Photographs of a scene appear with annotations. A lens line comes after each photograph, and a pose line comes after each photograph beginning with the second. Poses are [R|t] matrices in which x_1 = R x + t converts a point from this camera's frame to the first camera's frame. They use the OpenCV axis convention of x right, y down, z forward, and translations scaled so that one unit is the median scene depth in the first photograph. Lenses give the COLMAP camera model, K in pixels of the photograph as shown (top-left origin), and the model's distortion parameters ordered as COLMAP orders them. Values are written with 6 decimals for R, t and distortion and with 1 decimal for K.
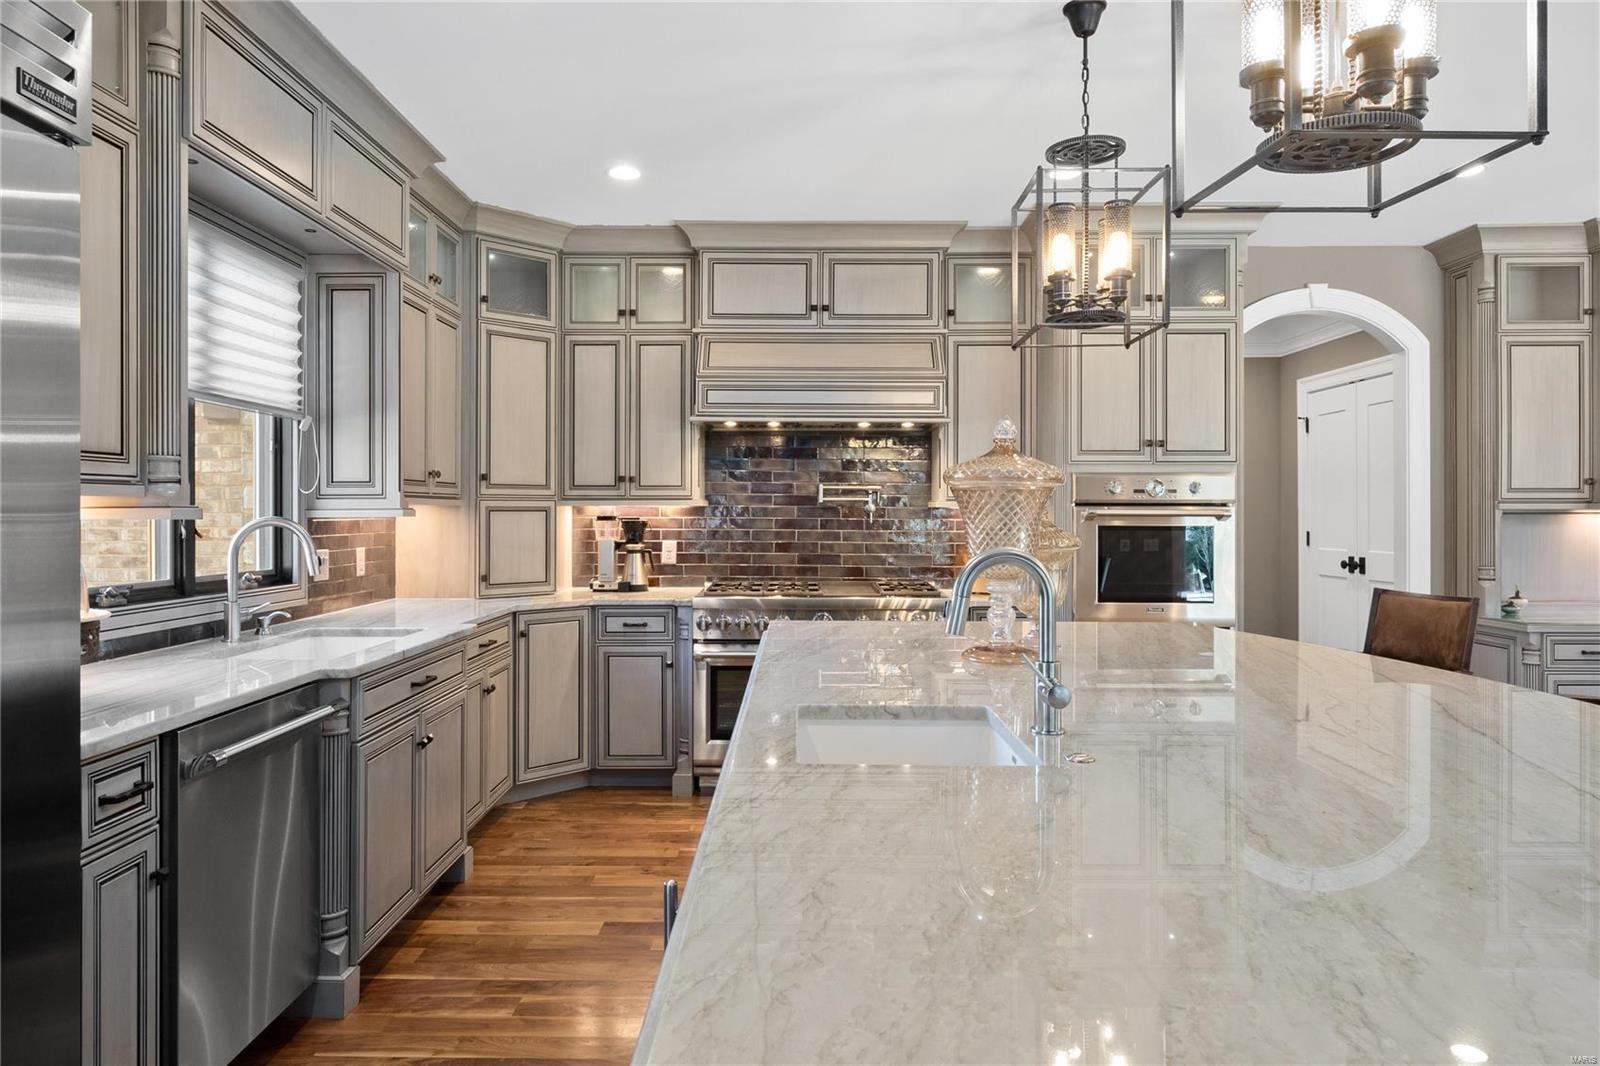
lens RADIAL K [[1004.6, 0, 799.5], [0, 1004.6, 516.0], [0, 0, 1]] dist [0.005828, 0.000395]
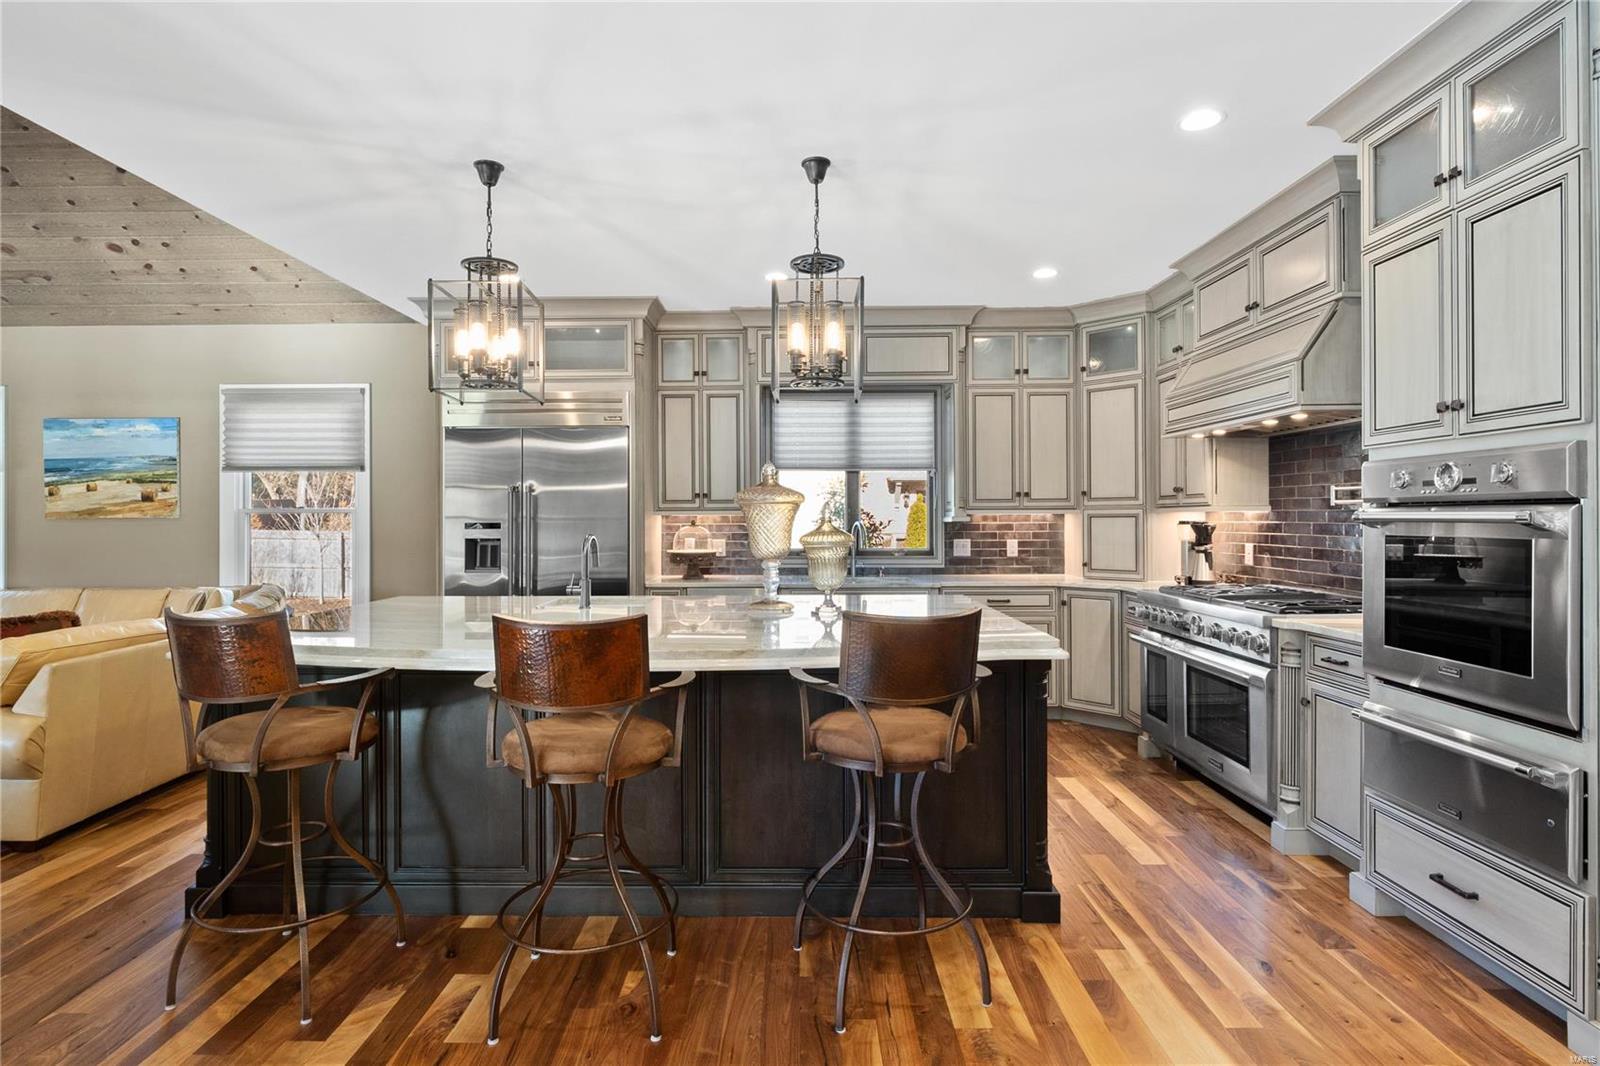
lens RADIAL K [[824.7, 0, 760.5], [0, 824.7, 516.5], [0, 0, 1]] dist [-0.001981, 0.001036]
pose [[-0.035453, -0.004575, -0.999361, 0.838717], [0.004292, 0.999980, -0.004730, -0.002763], [0.999362, -0.004457, -0.035433, 0.558487]]
